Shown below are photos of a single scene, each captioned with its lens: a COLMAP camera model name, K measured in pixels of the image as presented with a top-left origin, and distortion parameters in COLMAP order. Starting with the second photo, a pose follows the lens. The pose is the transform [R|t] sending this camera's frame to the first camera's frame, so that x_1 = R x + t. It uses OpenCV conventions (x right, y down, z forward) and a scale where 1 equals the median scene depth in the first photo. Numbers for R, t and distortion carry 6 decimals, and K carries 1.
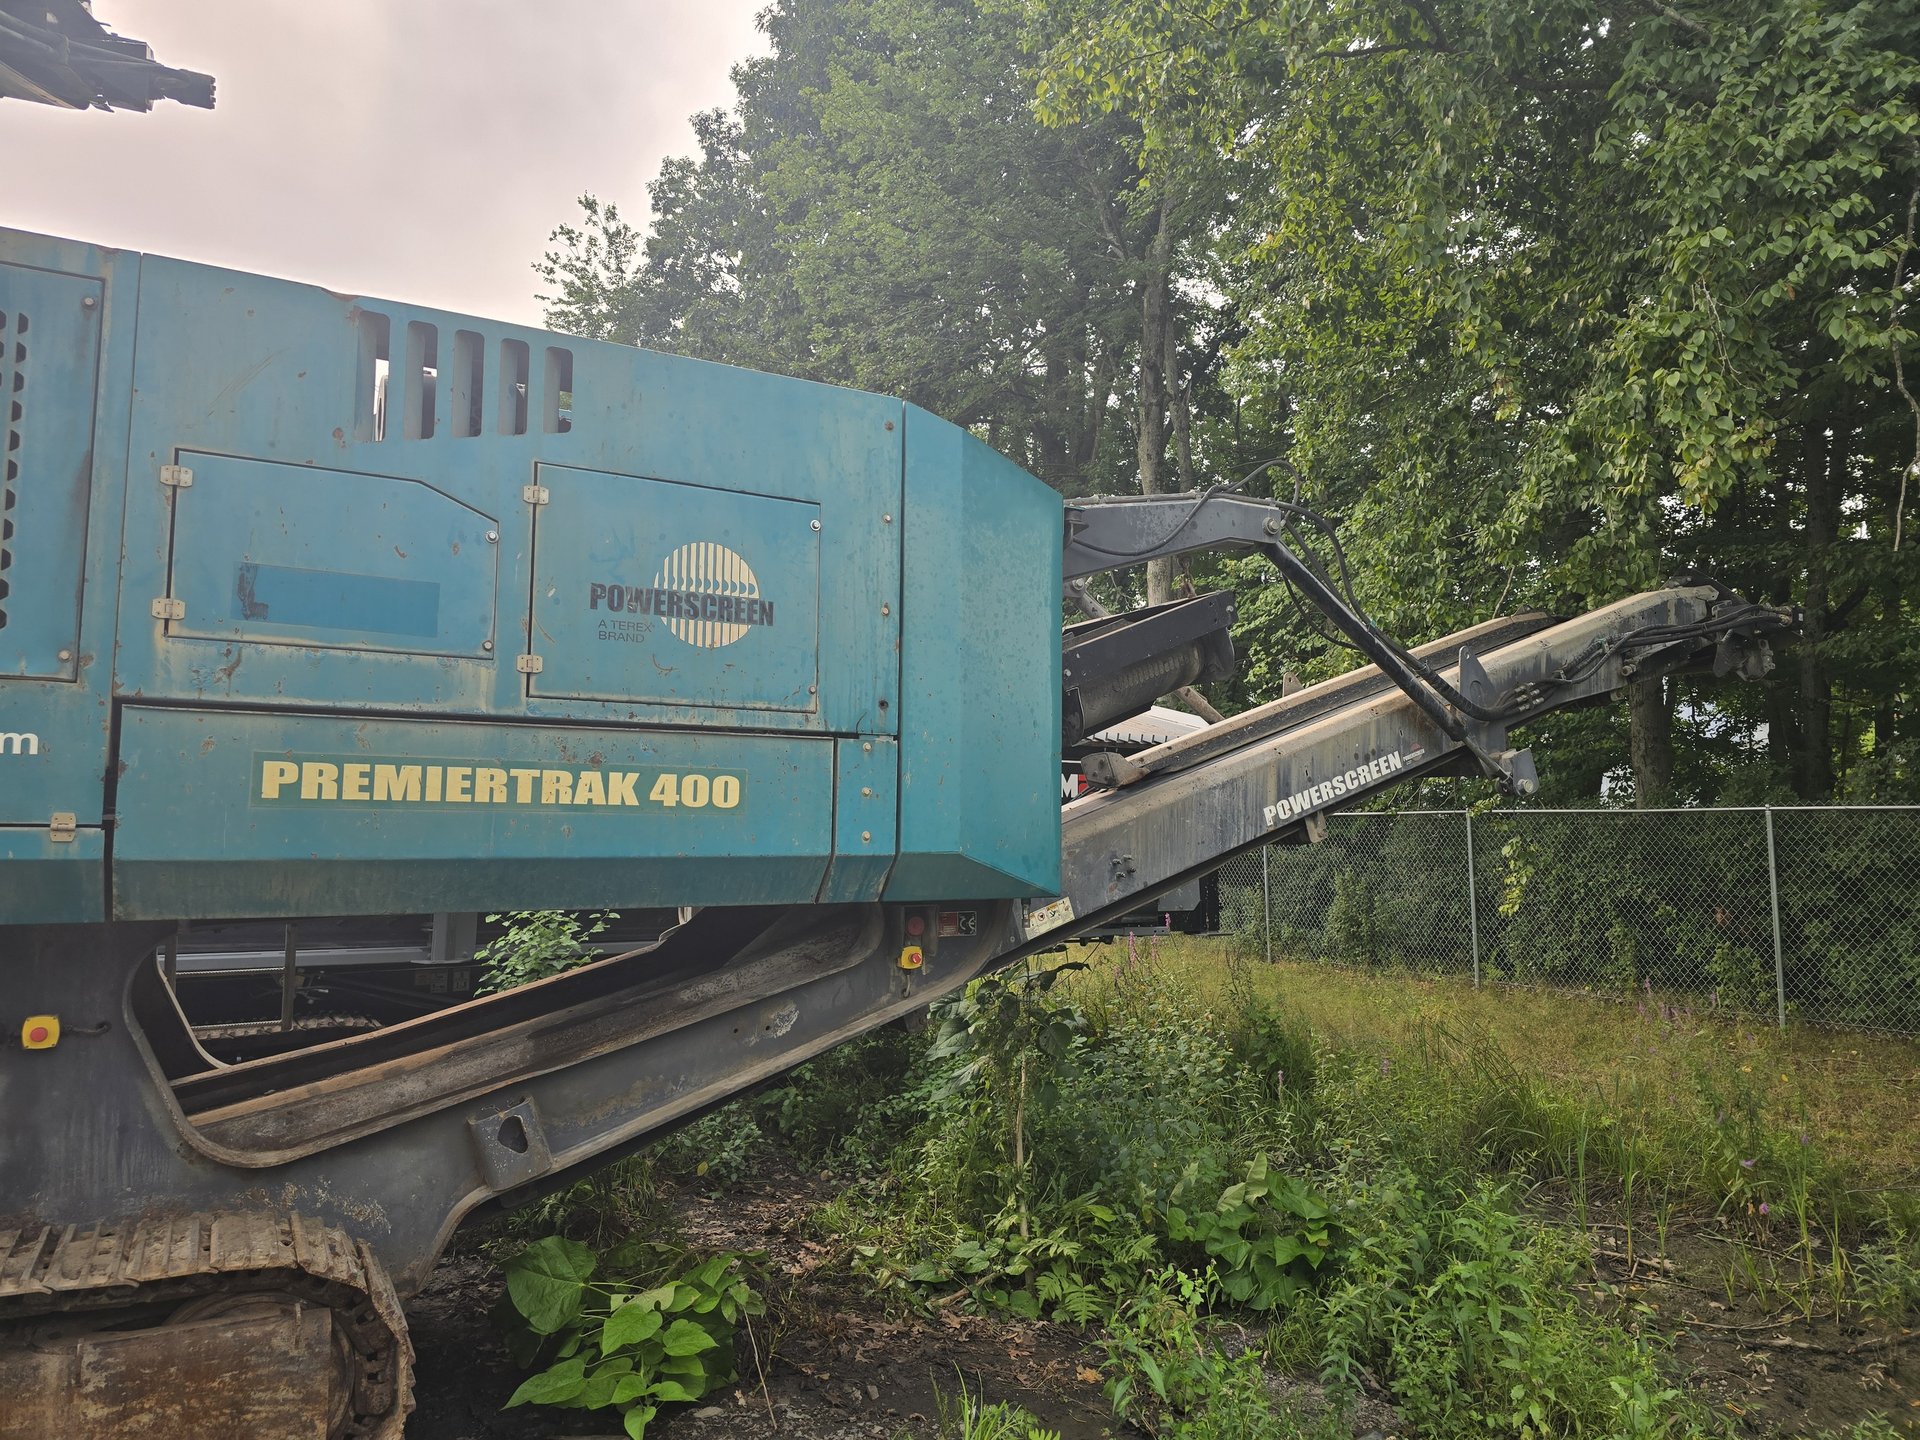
lens RADIAL K [[1258.7, 0, 958.5], [0, 1258.7, 729.4], [0, 0, 1]] dist [0.053241, 0.002654]
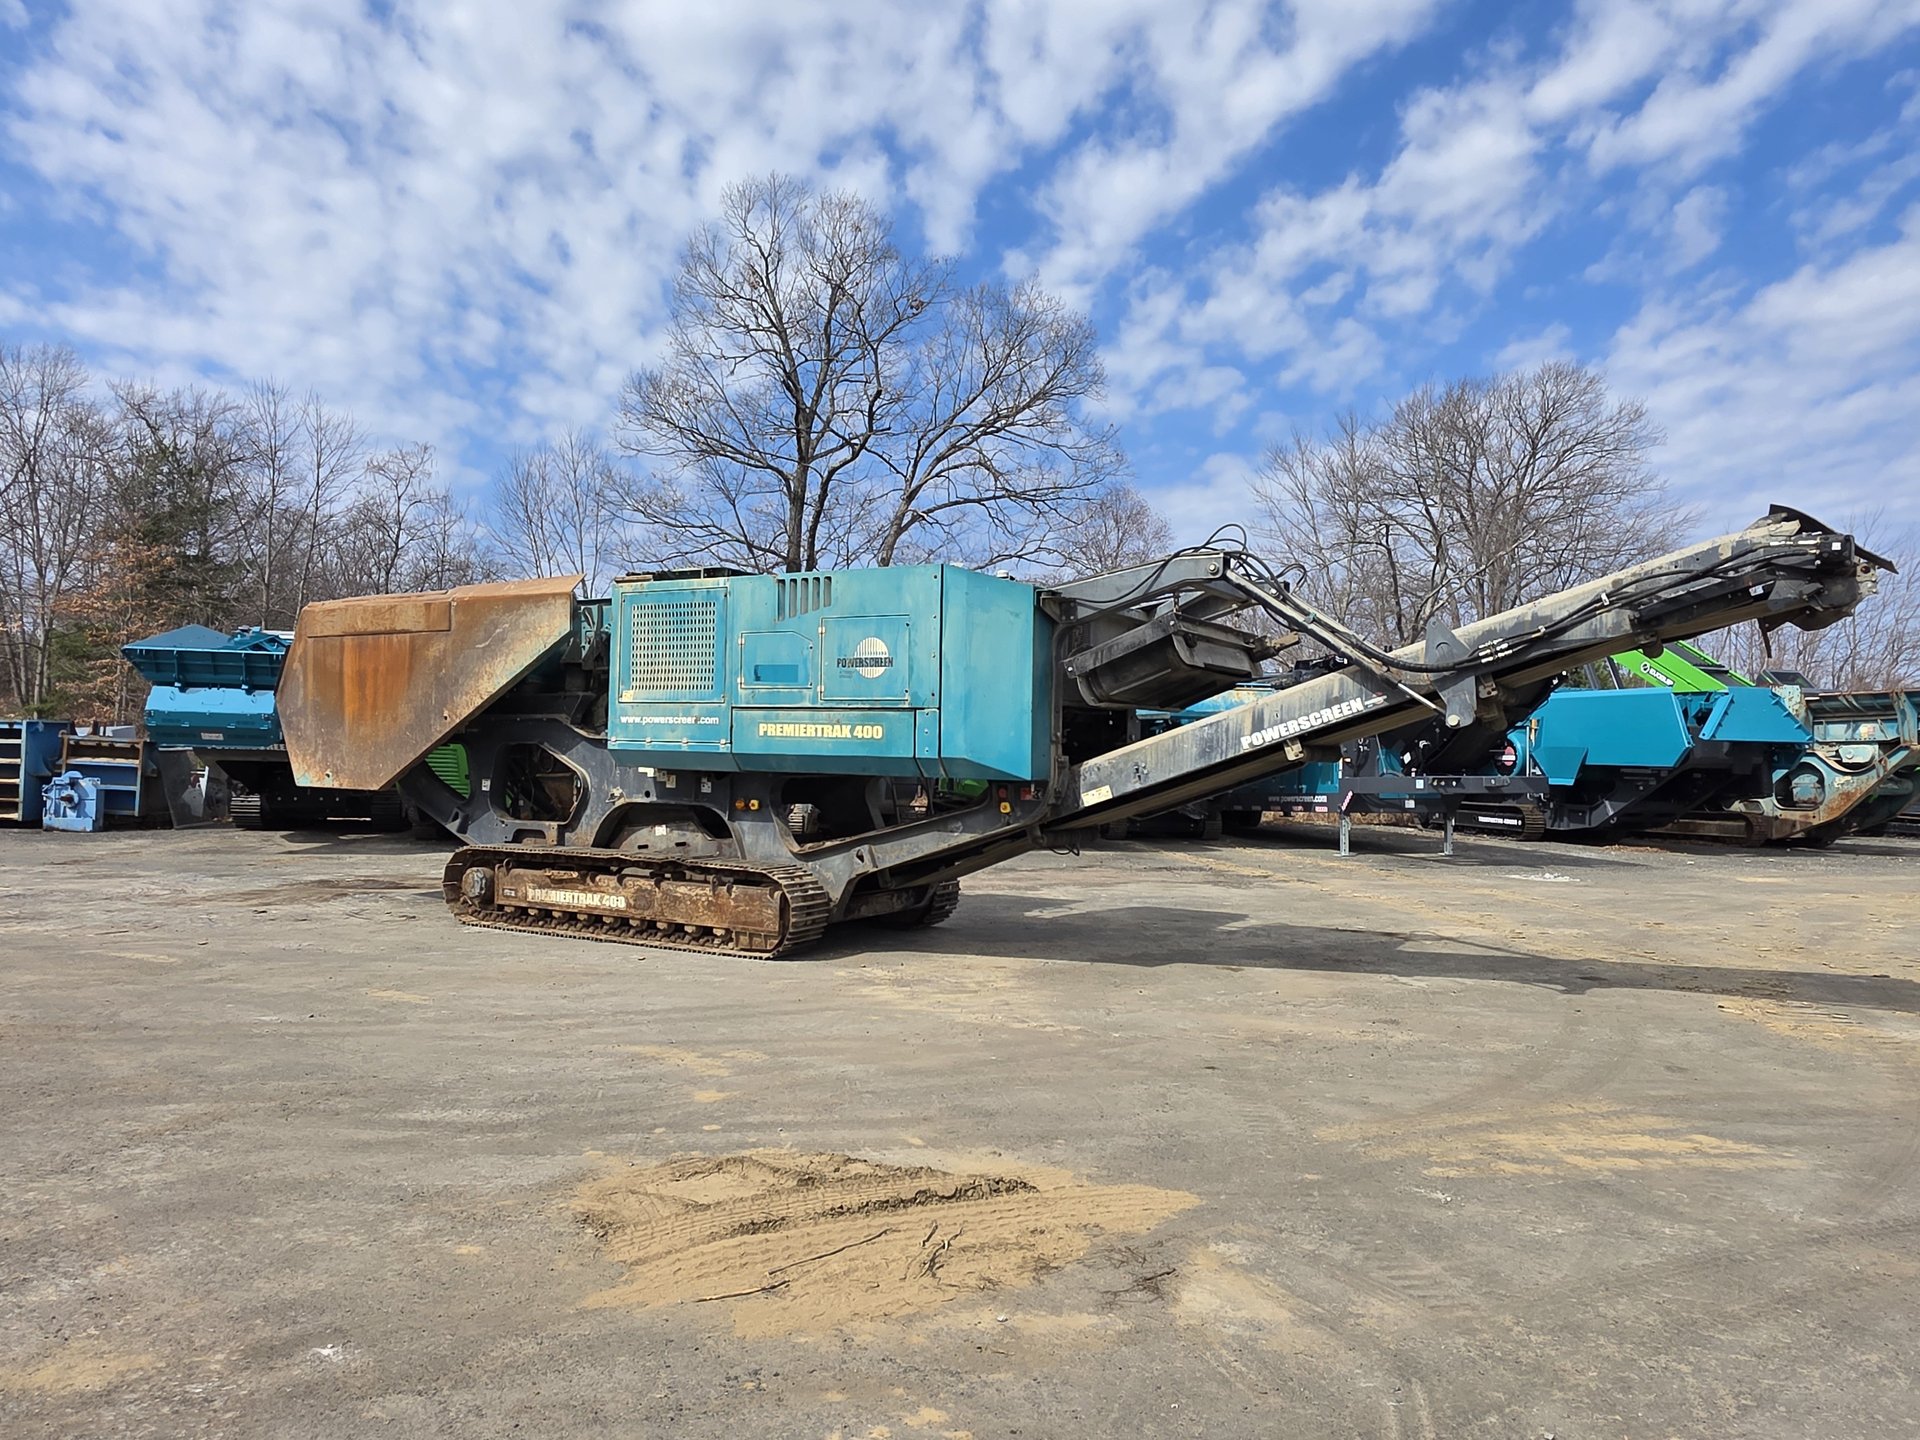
lens RADIAL K [[1348.3, 0, 979.9], [0, 1348.3, 726.1], [0, 0, 1]] dist [0.000675, -0.000951]
pose [[0.509230, -0.009646, -0.860577, 1.520007], [0.053660, 0.998348, 0.020562, -0.006120], [0.858956, -0.056649, 0.508906, -0.160534]]
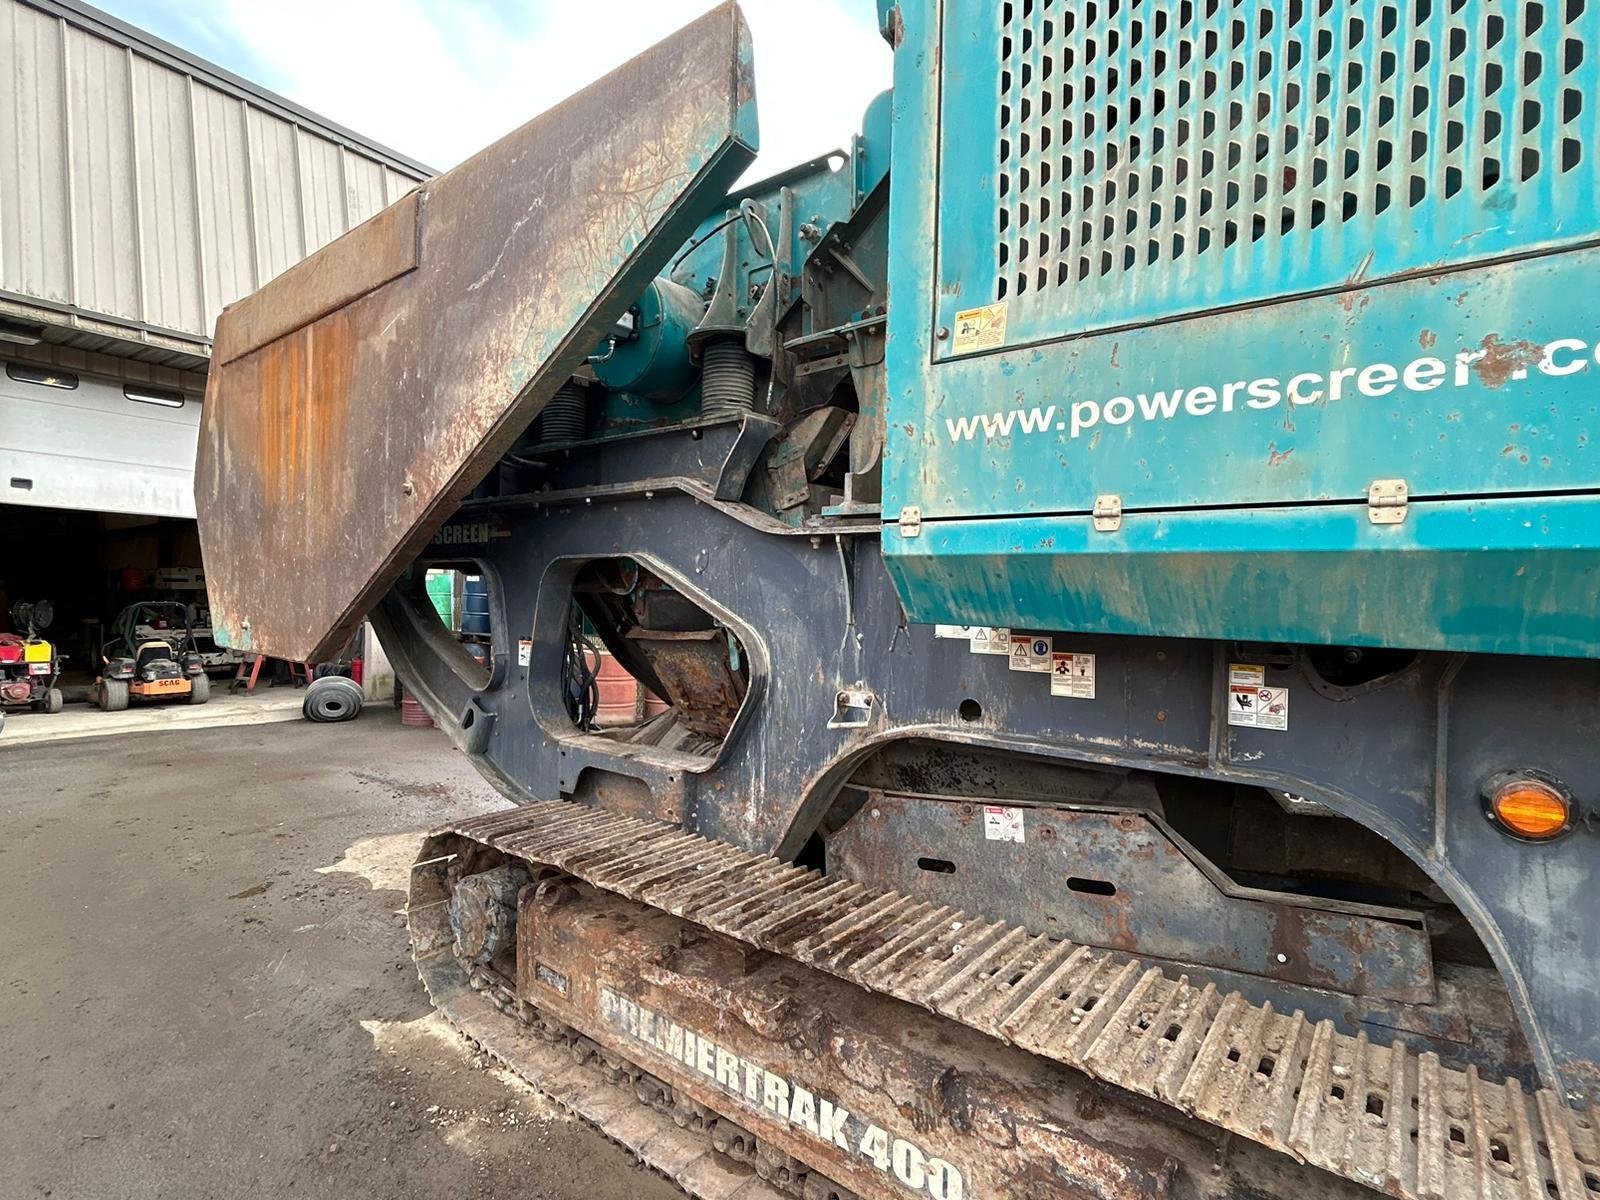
lens RADIAL K [[793.8, 0, 800.0], [0, 793.8, 600.0], [0, 0, 1]] dist [-0.001539, 0.000088]
pose [[0.386772, 0.010953, -0.922110, -0.289473], [0.052854, 0.998022, 0.034024, 0.046392], [0.920659, -0.061897, 0.385428, 0.253121]]
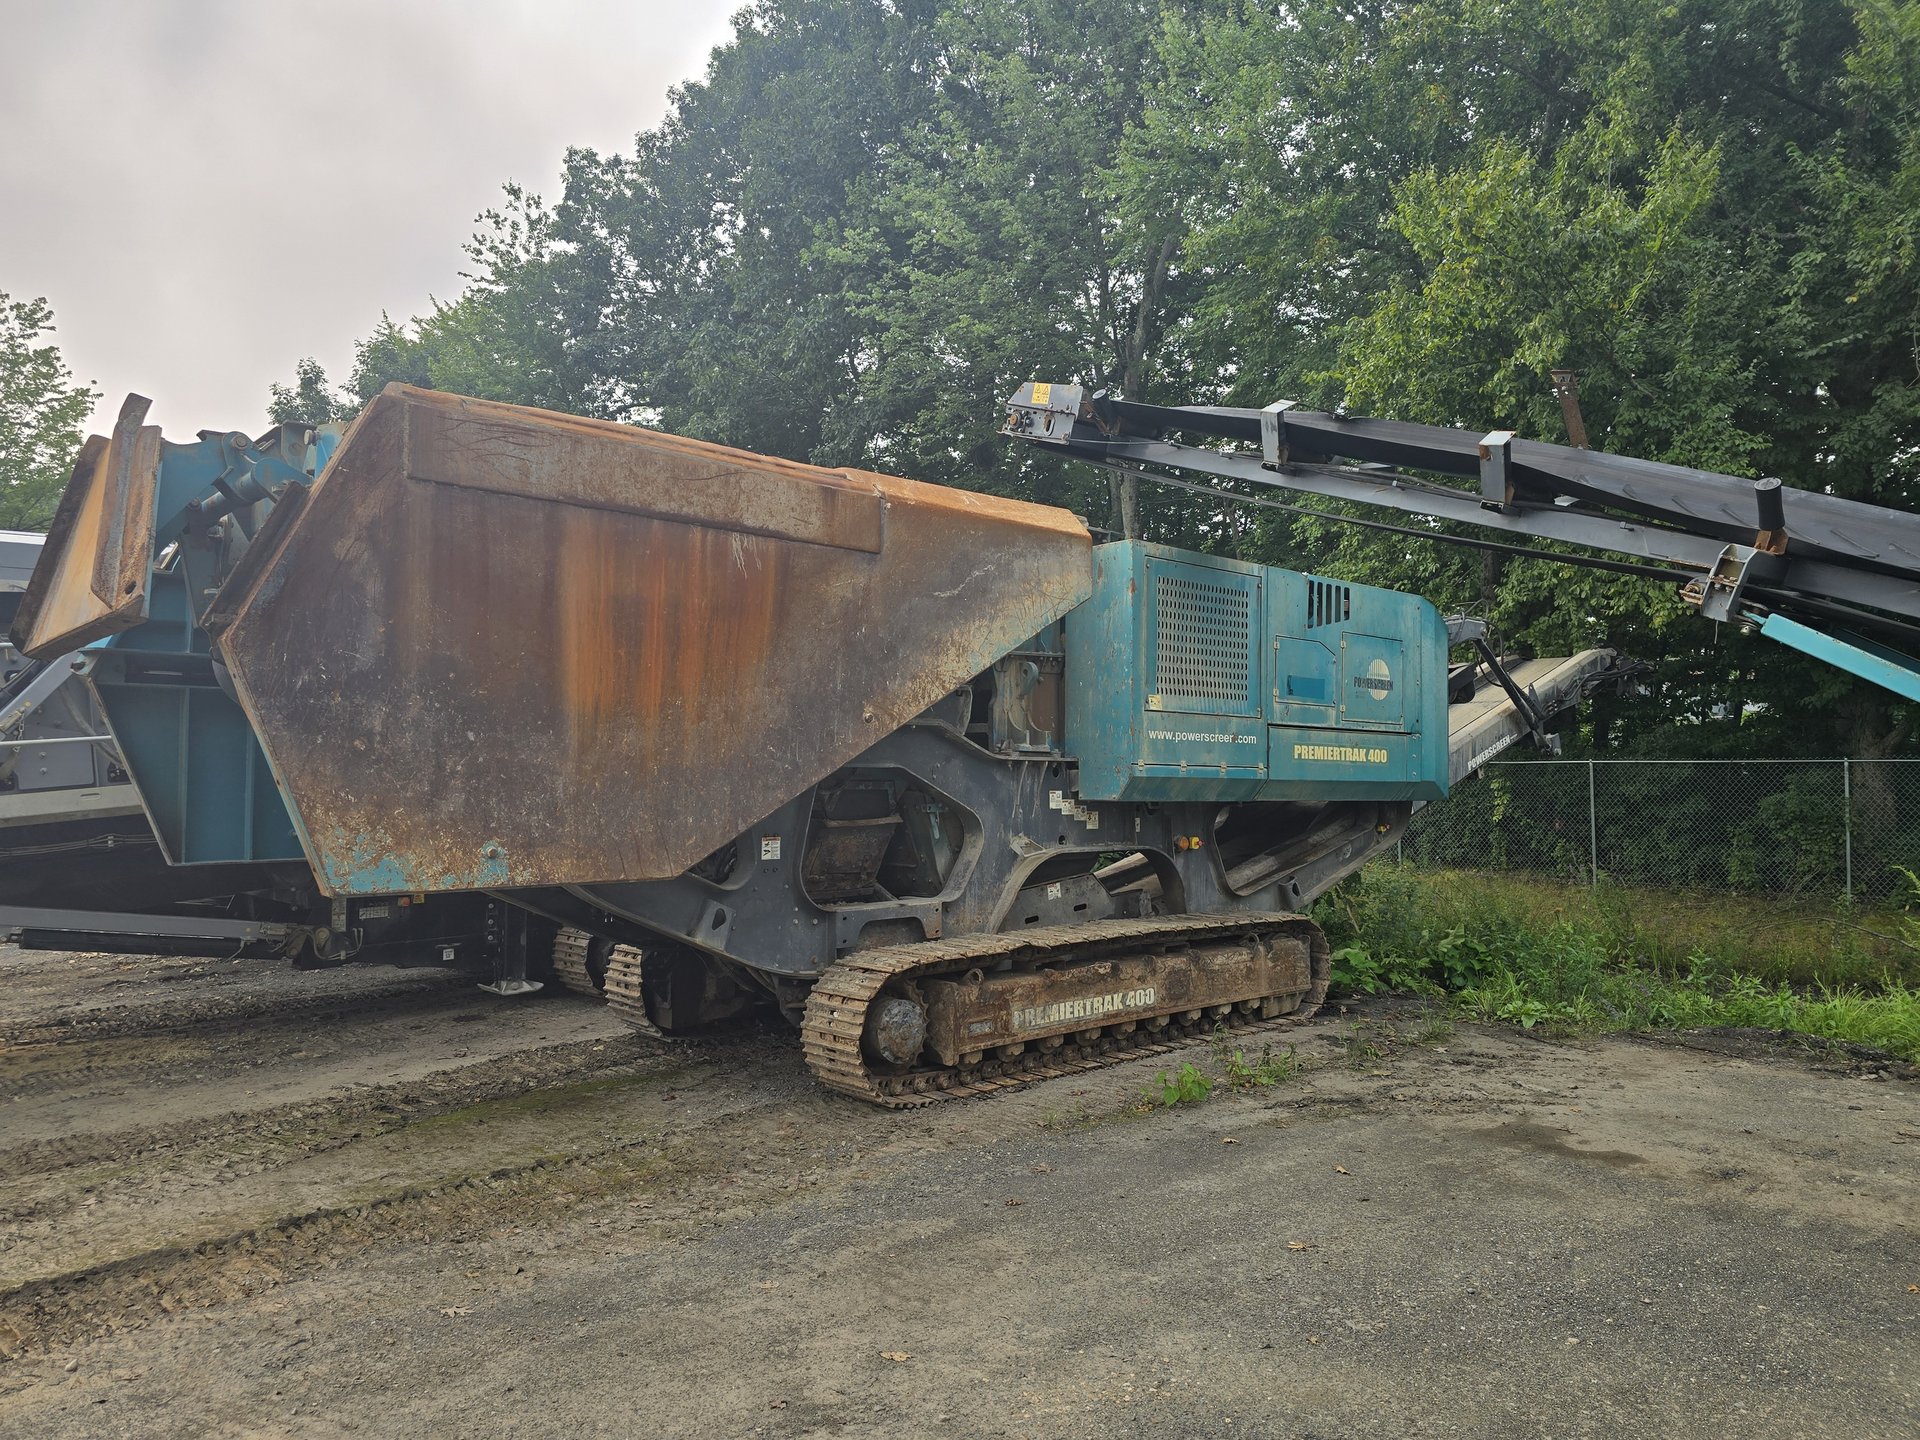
lens RADIAL K [[1241.5, 0, 937.7], [0, 1241.5, 722.2], [0, 0, 1]] dist [0.067024, -0.000462]
pose [[0.977042, 0.012134, 0.212700, -1.048021], [-0.019797, 0.999228, 0.033934, -0.057476], [-0.212124, -0.037366, 0.976528, -0.841766]]
